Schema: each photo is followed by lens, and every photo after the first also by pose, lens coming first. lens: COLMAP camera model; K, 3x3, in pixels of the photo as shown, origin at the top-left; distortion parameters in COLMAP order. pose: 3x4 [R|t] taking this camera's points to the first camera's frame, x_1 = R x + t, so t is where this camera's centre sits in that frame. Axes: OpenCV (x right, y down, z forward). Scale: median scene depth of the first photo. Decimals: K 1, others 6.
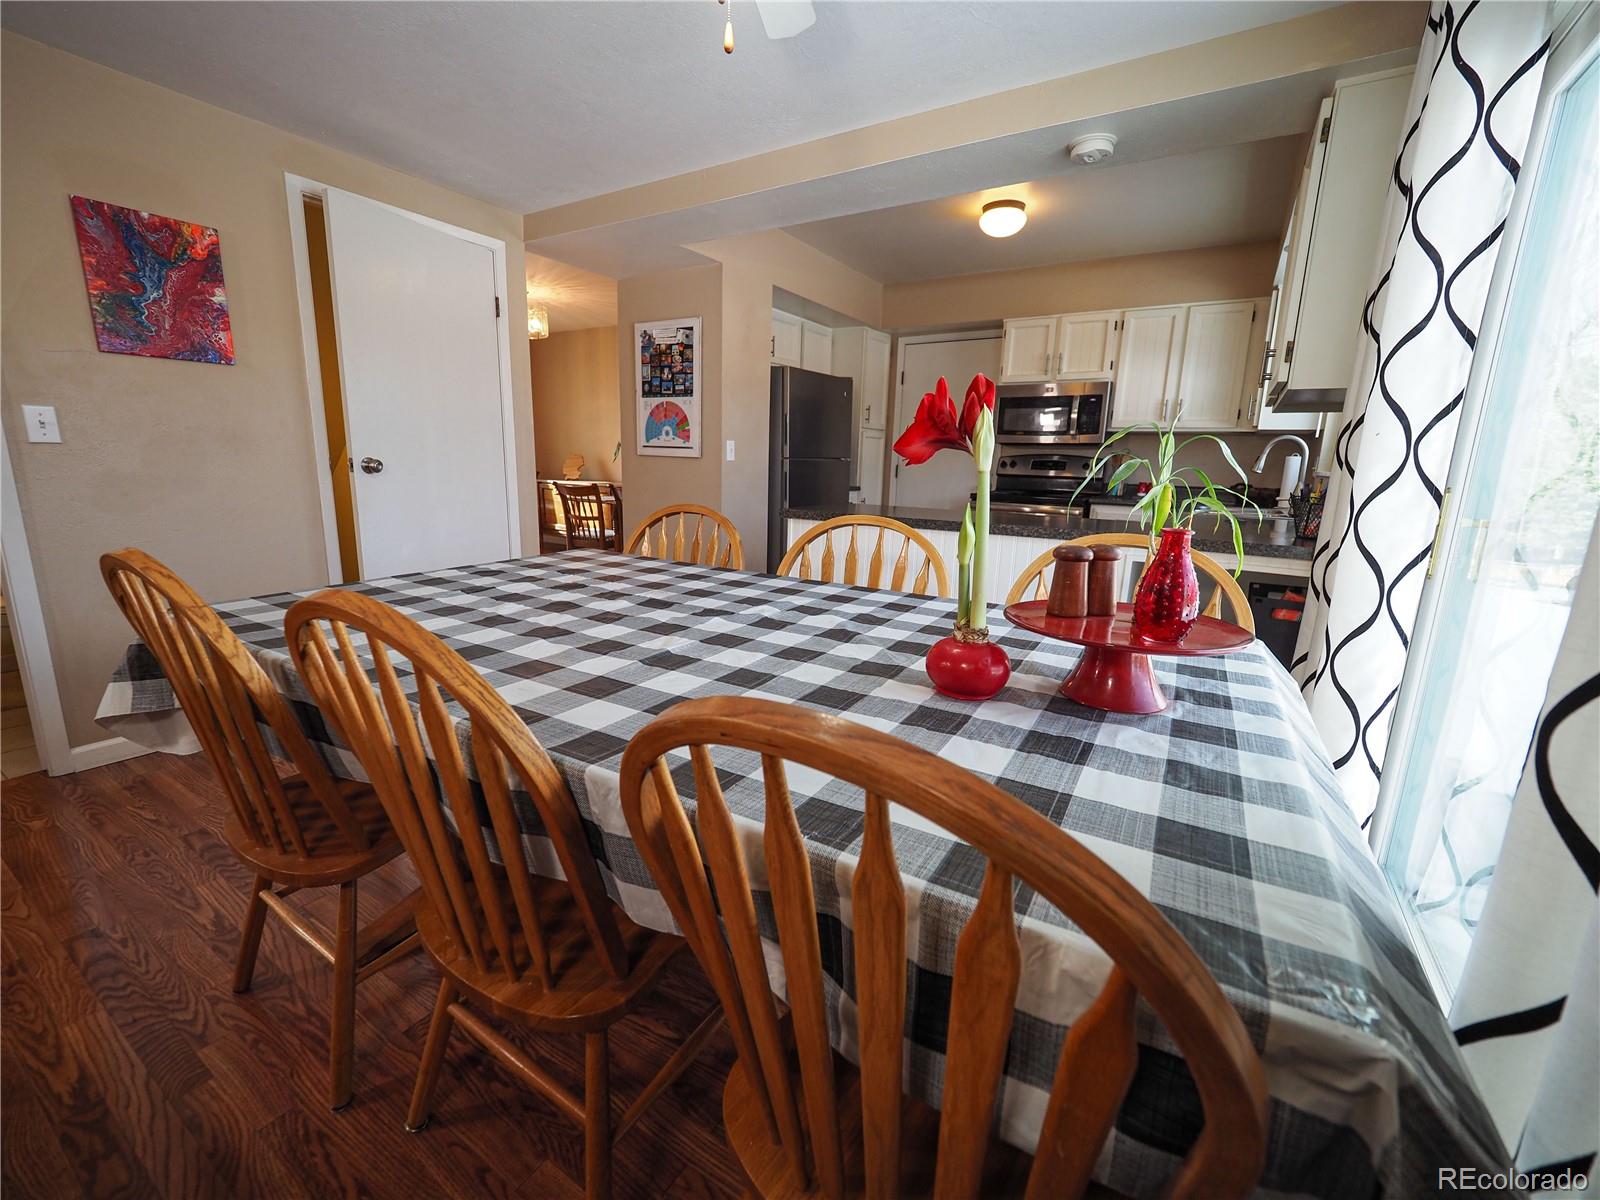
lens RADIAL K [[676.2, 0, 795.1], [0, 676.2, 611.5], [0, 0, 1]] dist [-0.015866, 0.005150]
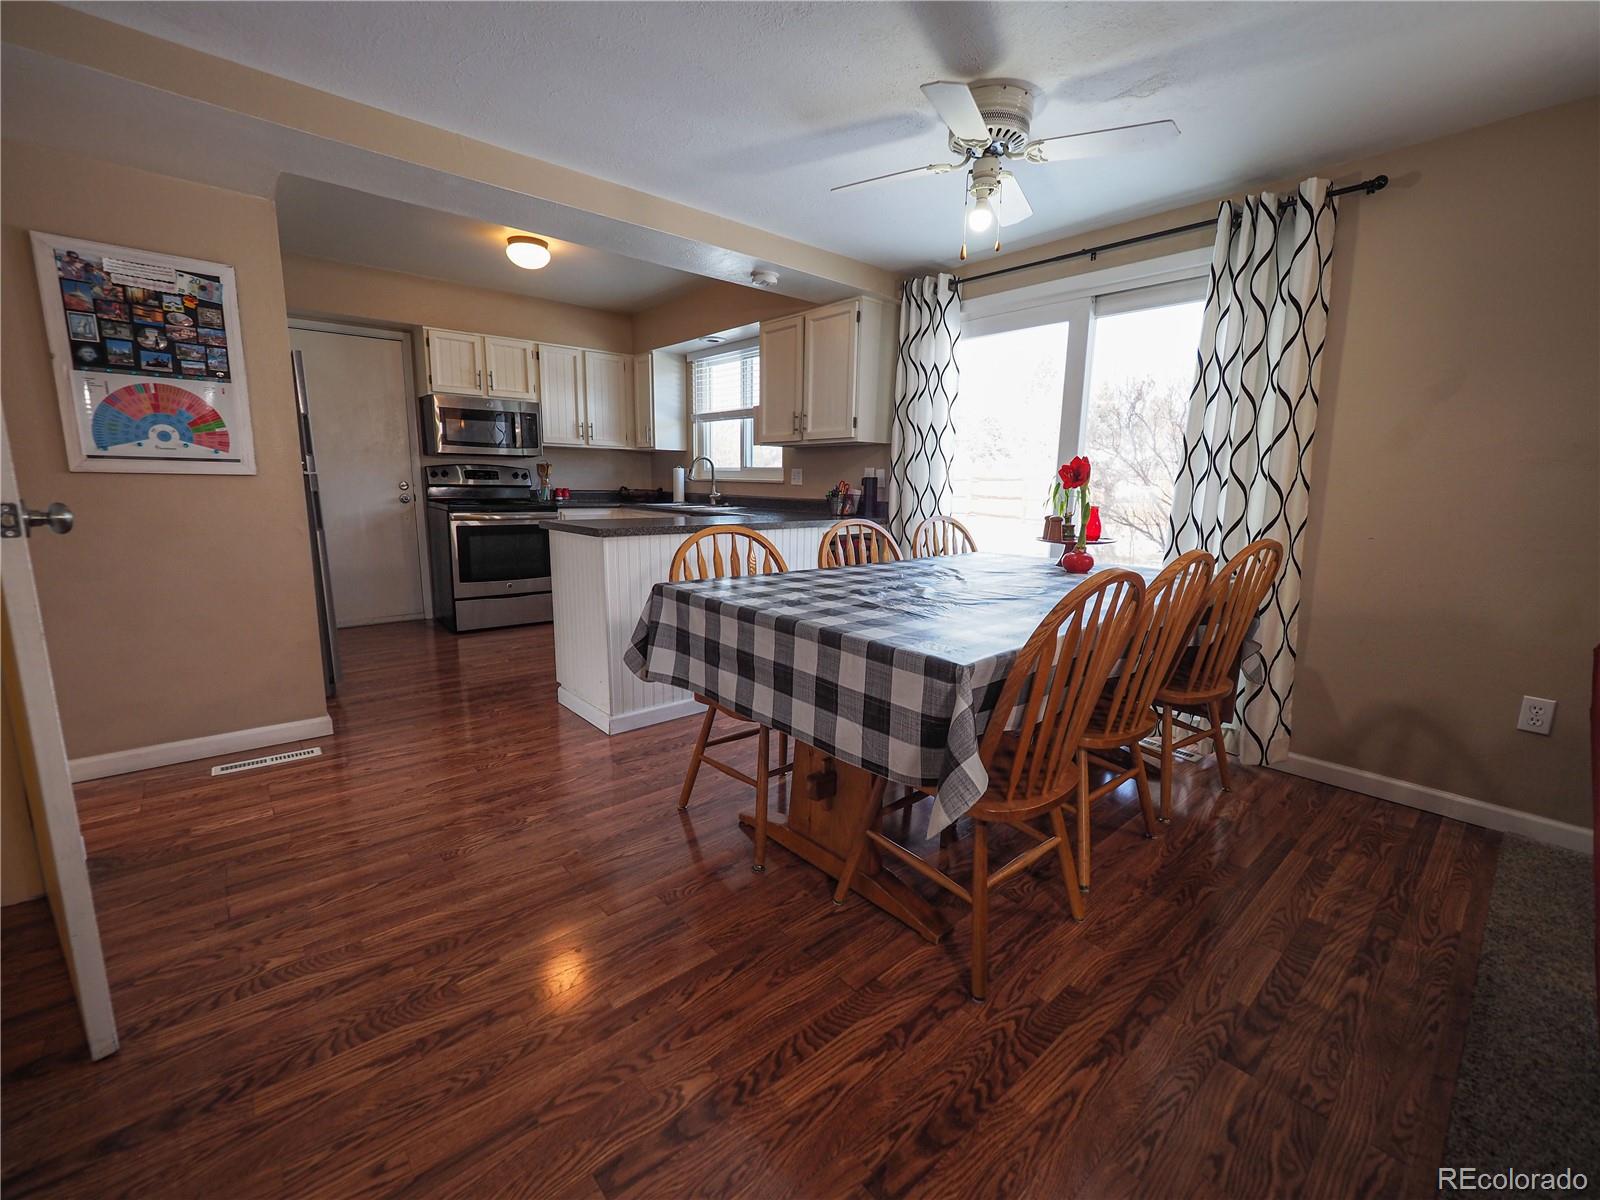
lens RADIAL K [[676.2, 0, 809.7], [0, 676.2, 600.9], [0, 0, 1]] dist [-0.015866, 0.005150]
pose [[0.272552, -0.189685, 0.943258, -0.622609], [0.197558, 0.970517, 0.138083, -0.087628], [-0.941640, 0.148713, 0.301990, 0.289837]]
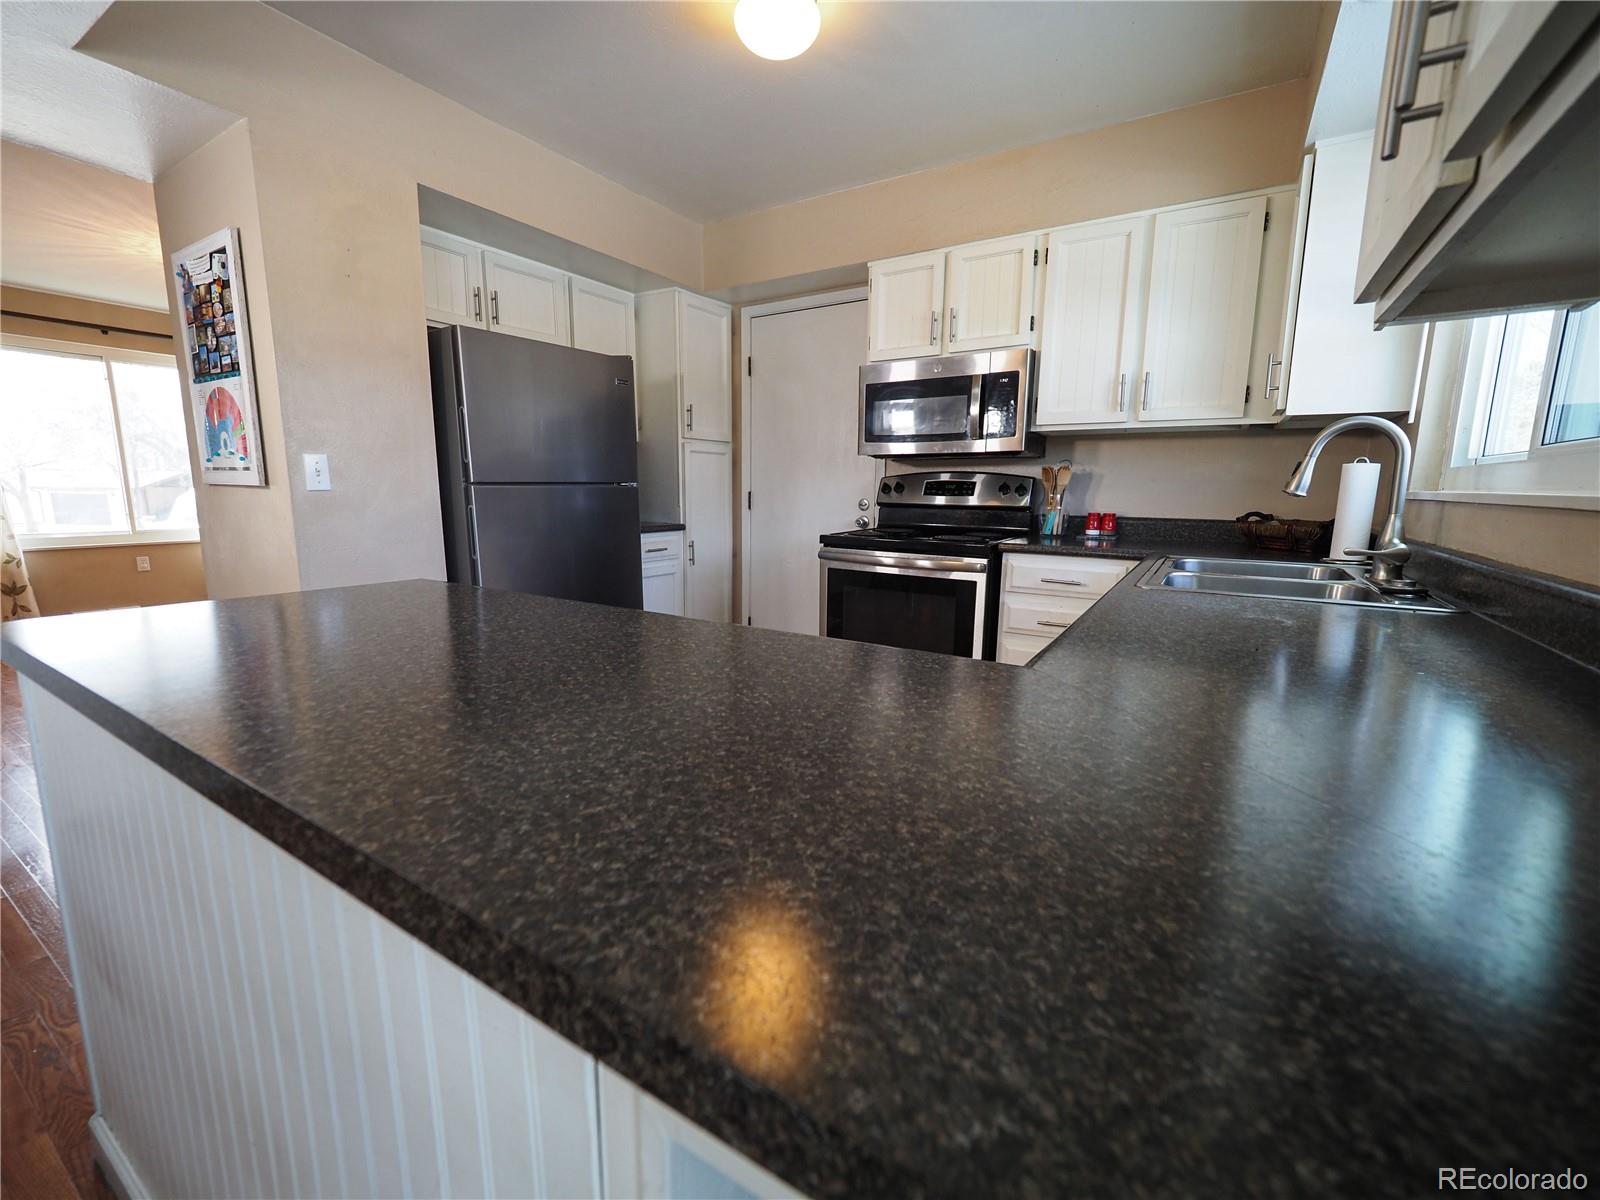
lens RADIAL K [[676.2, 0, 792.4], [0, 676.2, 602.0], [0, 0, 1]] dist [-0.015866, 0.005150]
pose [[0.999856, -0.014373, -0.008969, 0.284772], [0.013885, 0.998537, -0.052256, -0.095857], [0.009707, 0.052124, 0.998593, 0.450051]]
